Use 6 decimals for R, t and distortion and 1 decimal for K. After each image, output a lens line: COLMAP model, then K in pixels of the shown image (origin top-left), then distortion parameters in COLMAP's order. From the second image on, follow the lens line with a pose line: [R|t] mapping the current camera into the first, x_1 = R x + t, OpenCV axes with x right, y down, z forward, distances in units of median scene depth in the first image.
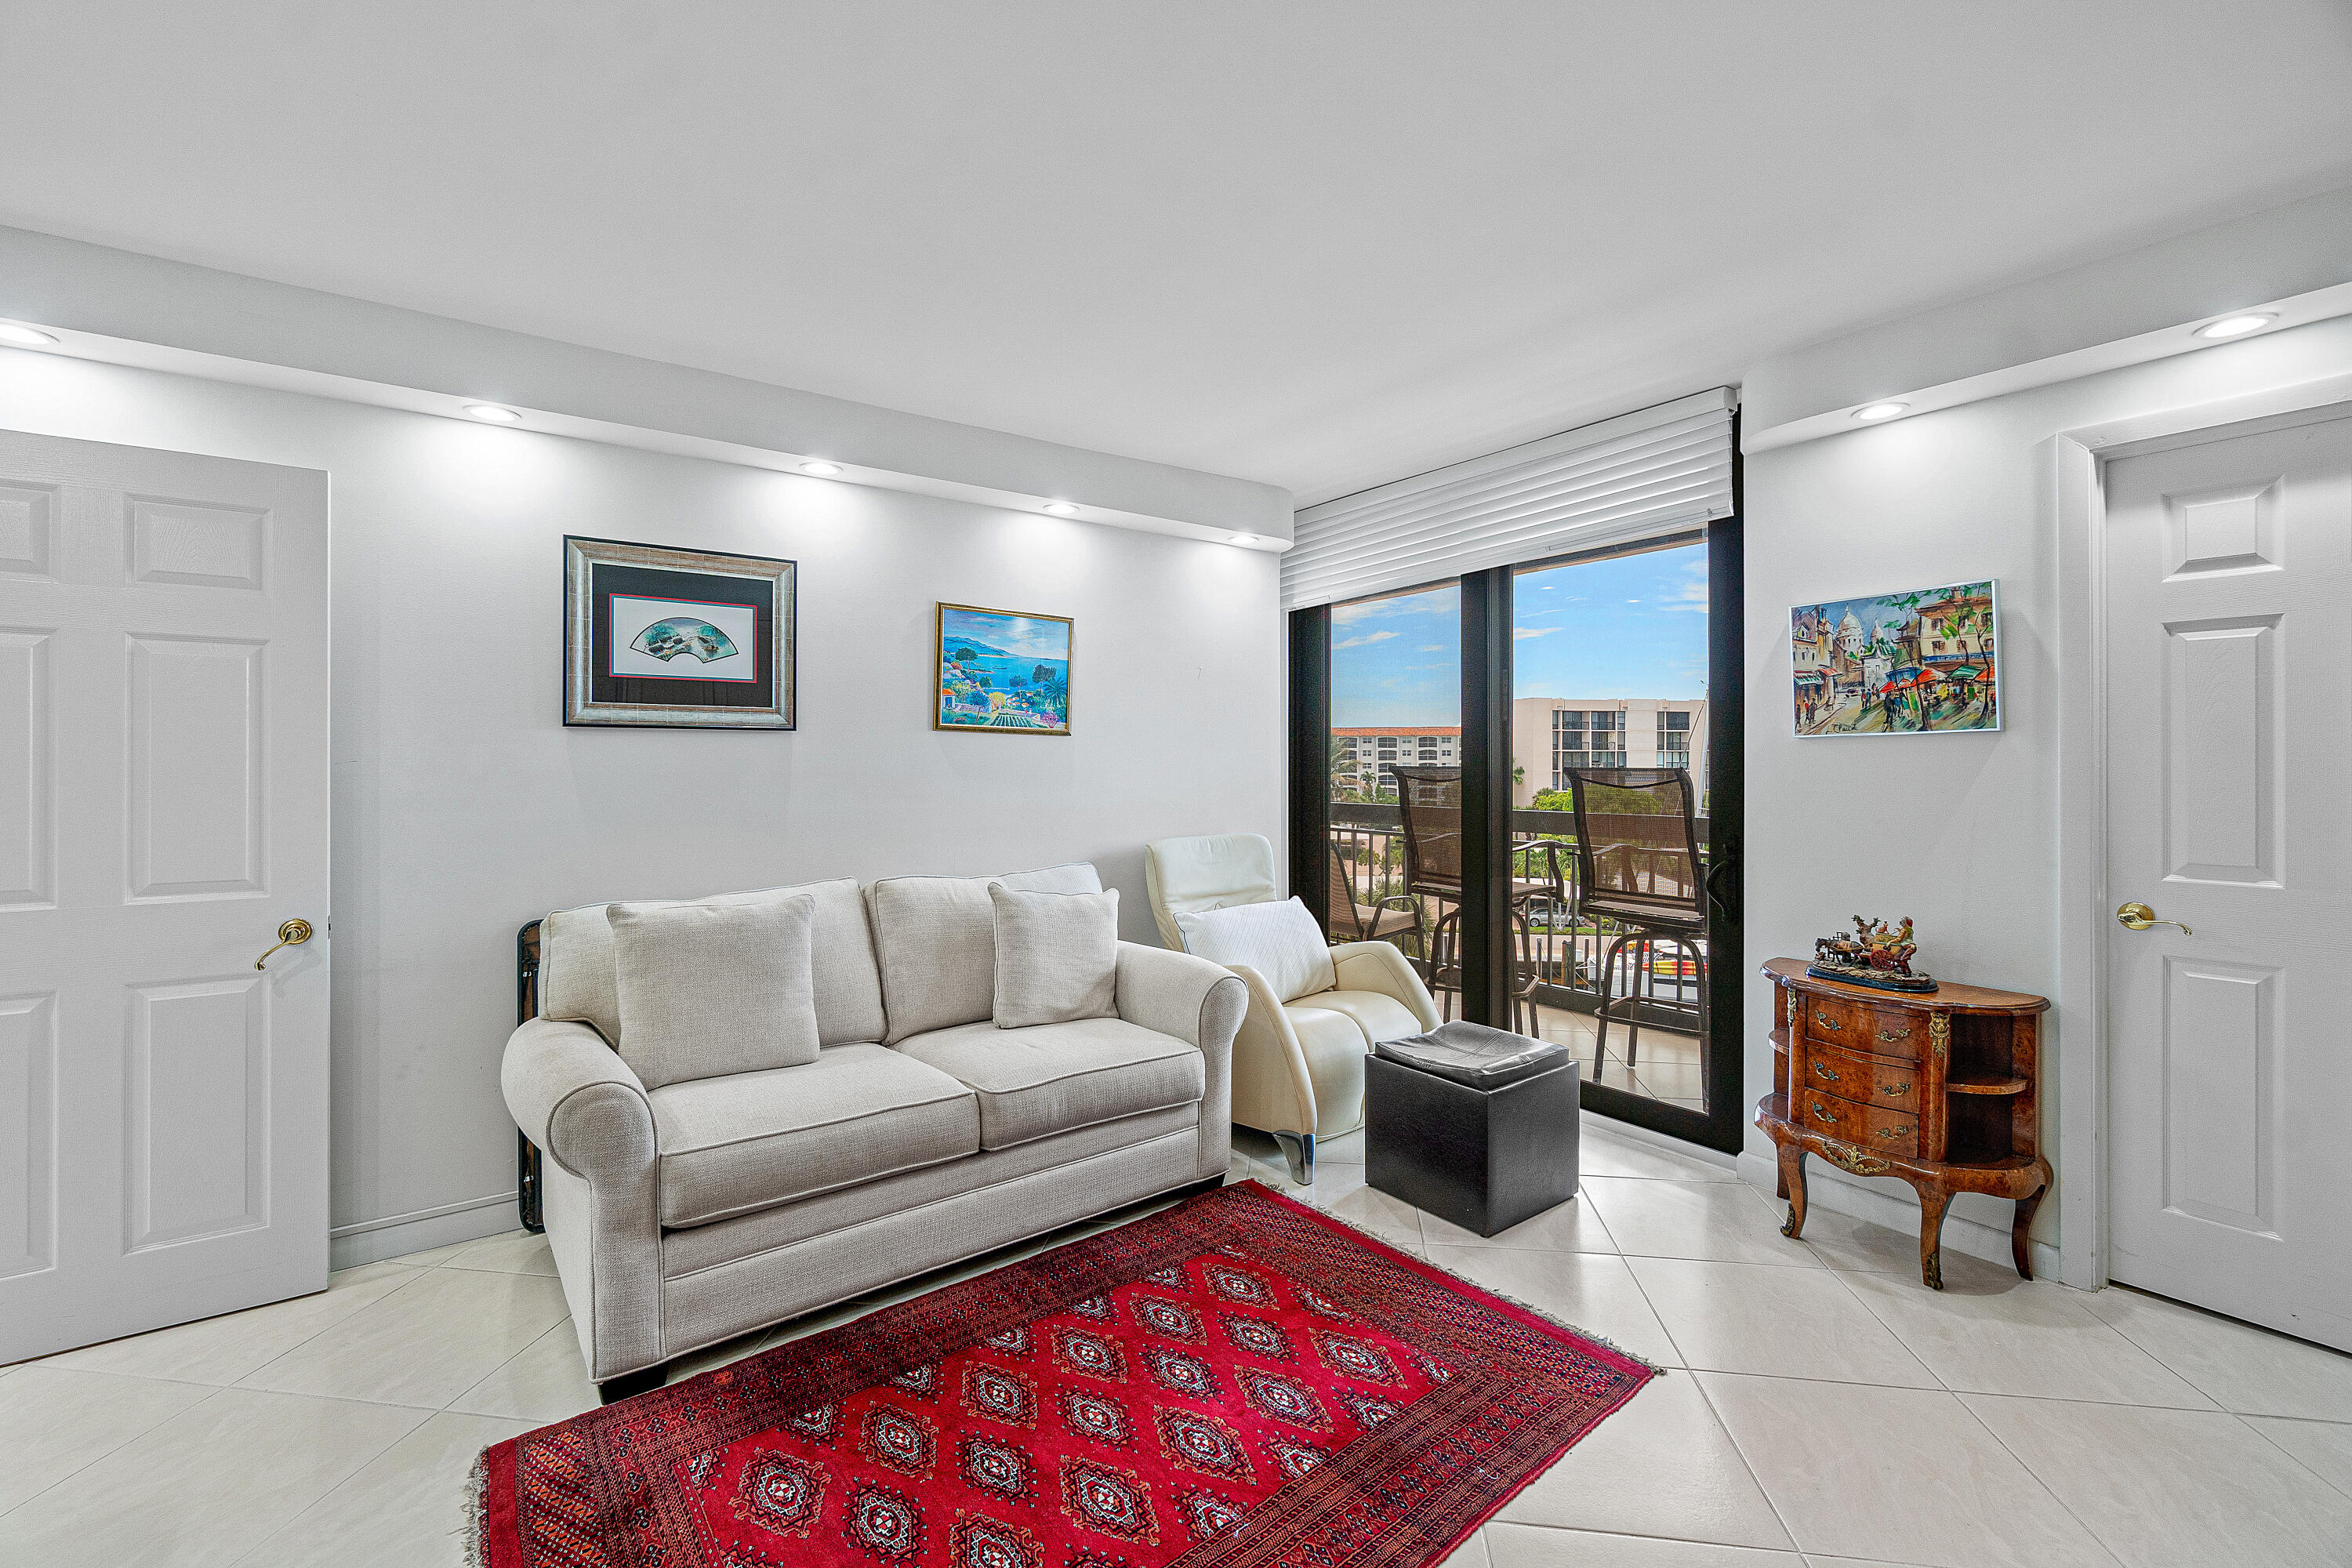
lens RADIAL K [[1021.2, 0, 1176.0], [0, 1021.2, 759.3], [0, 0, 1]] dist [0.000620, 0.000170]
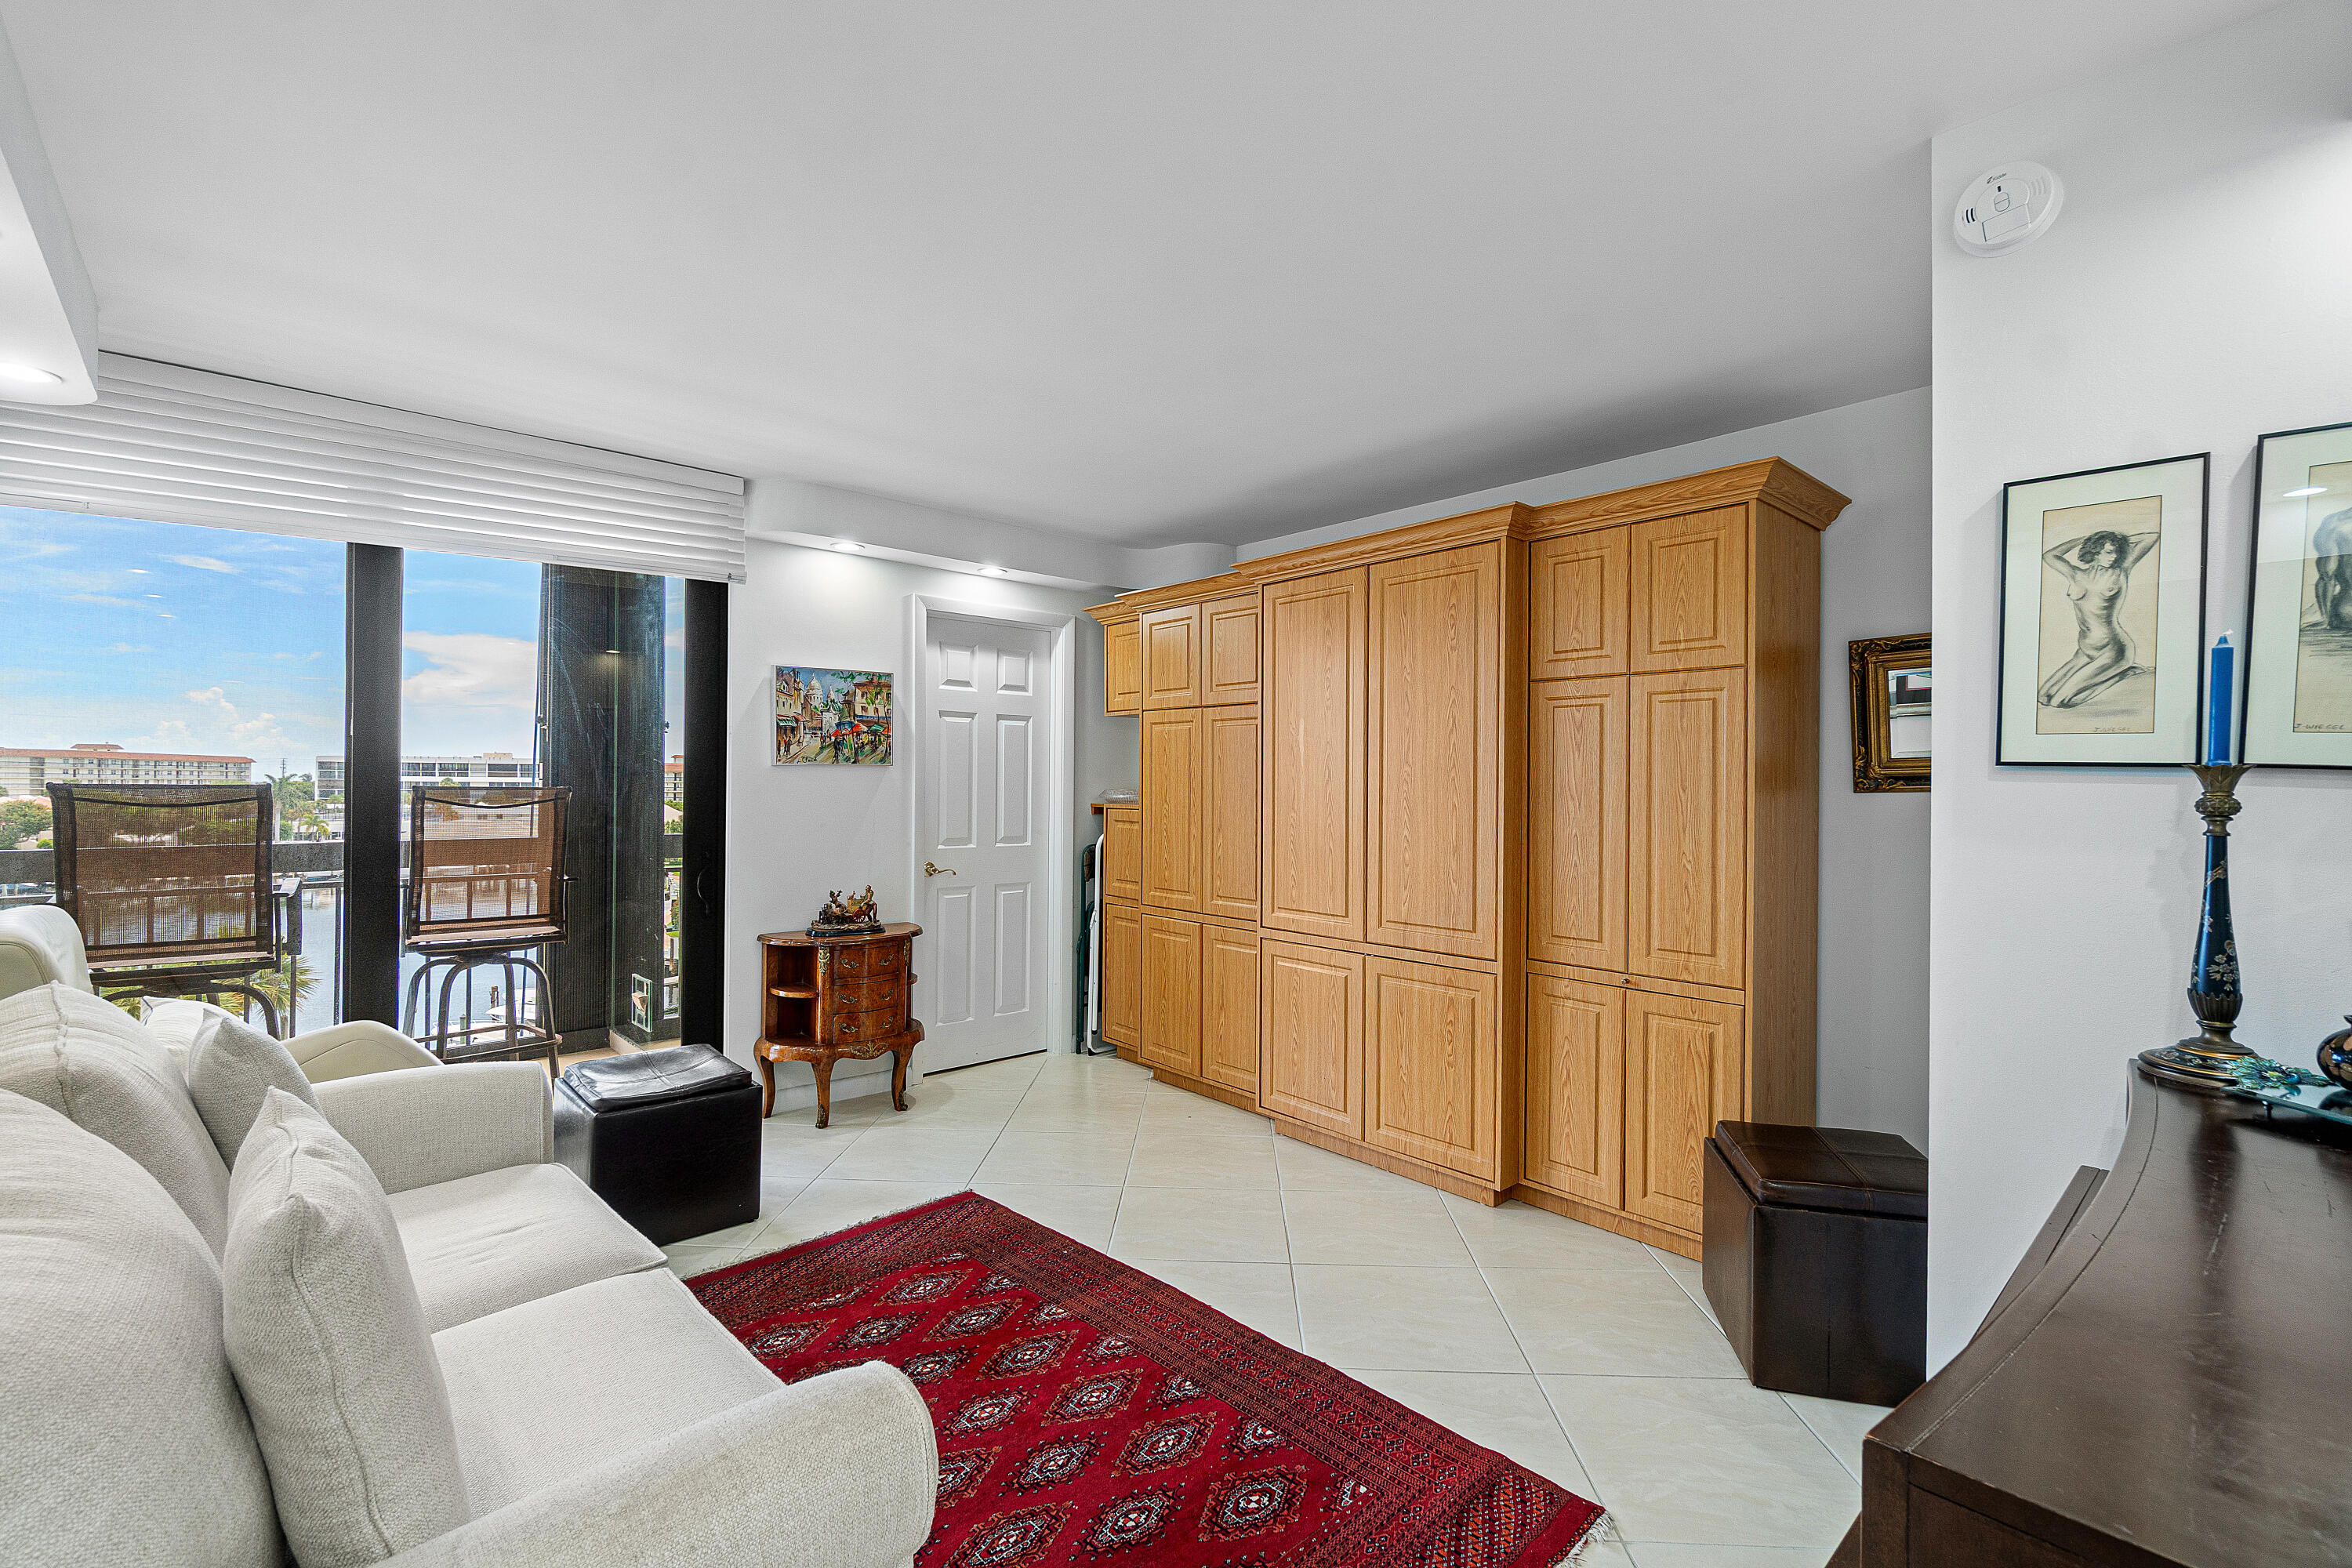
lens RADIAL K [[1033.8, 0, 1176.0], [0, 1033.8, 784.0], [0, 0, 1]] dist [-0.000302, -0.000012]
pose [[-0.101443, 0.000664, 0.994841, -0.850704], [-0.013107, 0.999912, -0.002004, -0.000735], [-0.994755, -0.013243, -0.101425, 0.680166]]
